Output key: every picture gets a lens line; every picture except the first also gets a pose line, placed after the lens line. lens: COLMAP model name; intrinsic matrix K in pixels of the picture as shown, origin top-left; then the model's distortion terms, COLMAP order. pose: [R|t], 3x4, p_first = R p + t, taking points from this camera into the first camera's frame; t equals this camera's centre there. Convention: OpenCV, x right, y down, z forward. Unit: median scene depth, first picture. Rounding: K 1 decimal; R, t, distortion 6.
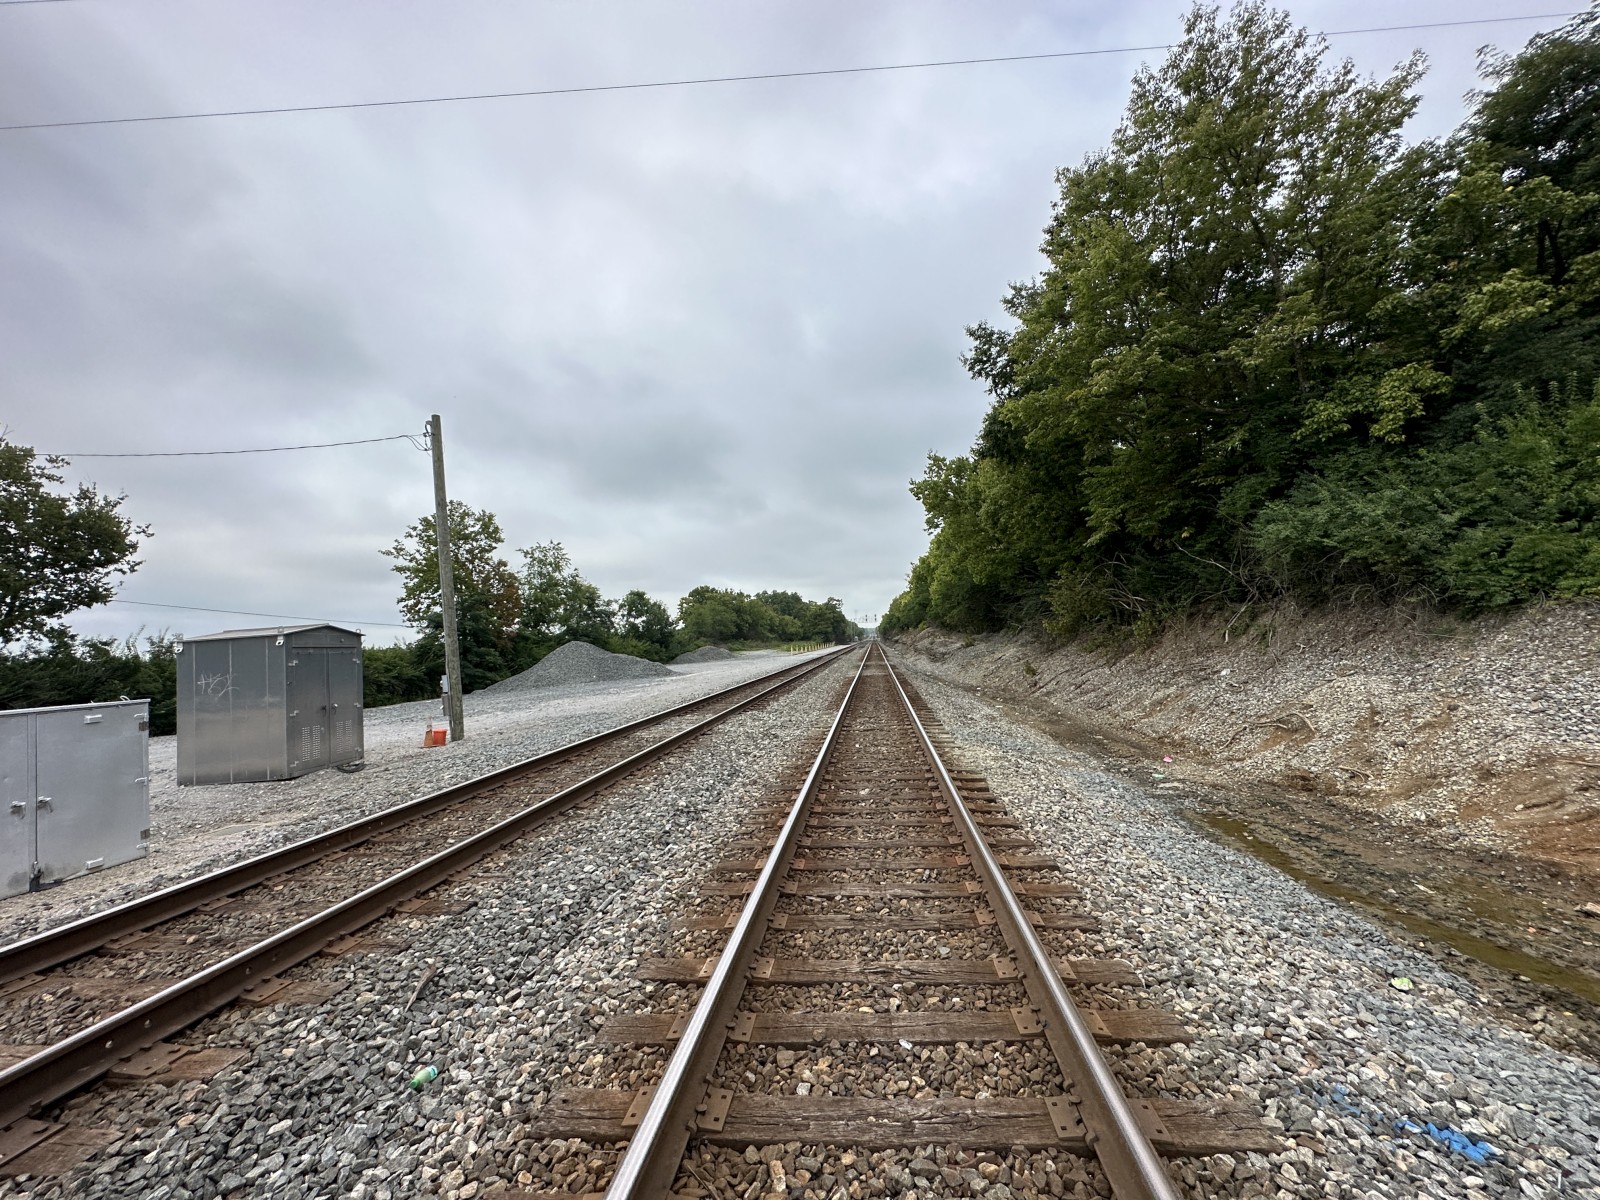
lens RADIAL K [[640.9, 0, 800.0], [0, 640.9, 600.0], [0, 0, 1]] dist [-0.010354, 0.003443]
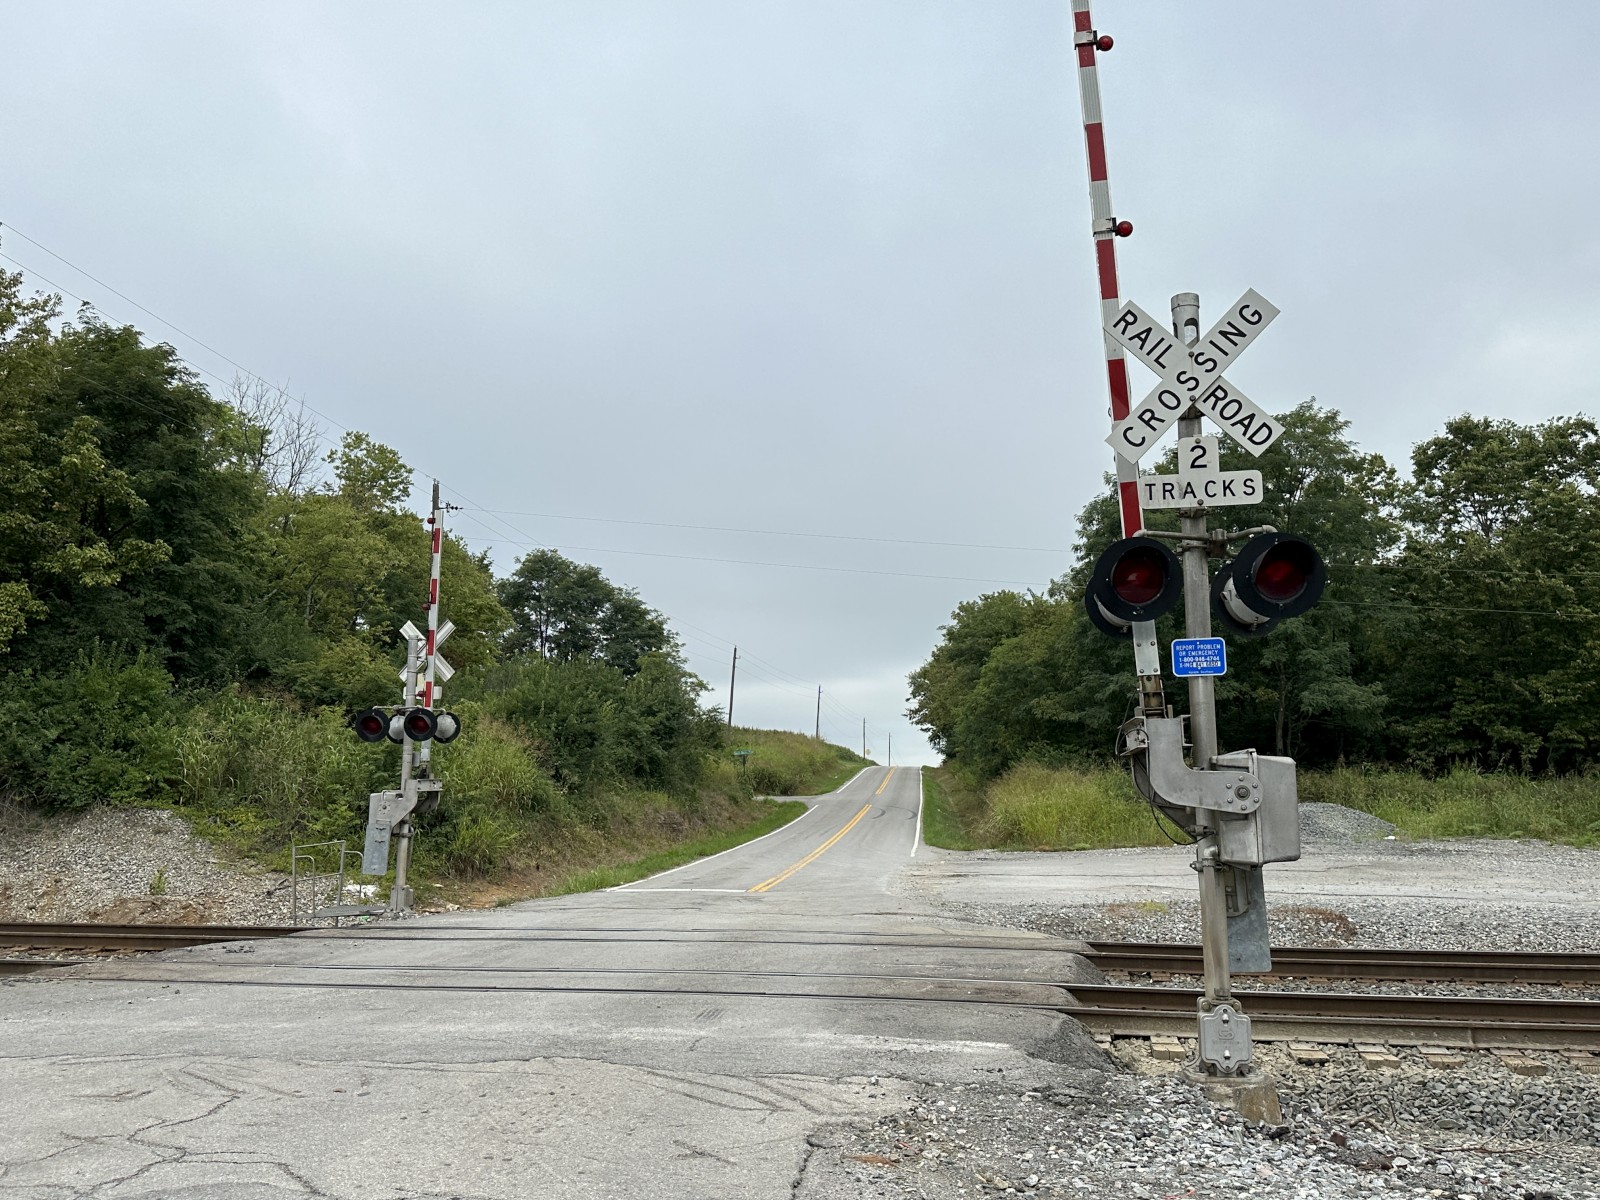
lens RADIAL K [[1335.6, 0, 788.3], [0, 1335.6, 617.4], [0, 0, 1]] dist [0.142285, -0.271846]
pose [[0.078098, 0.182644, 0.980072, -1.717301], [-0.067220, 0.981803, -0.177610, 0.024983], [-0.994677, -0.052010, 0.088955, -0.750849]]
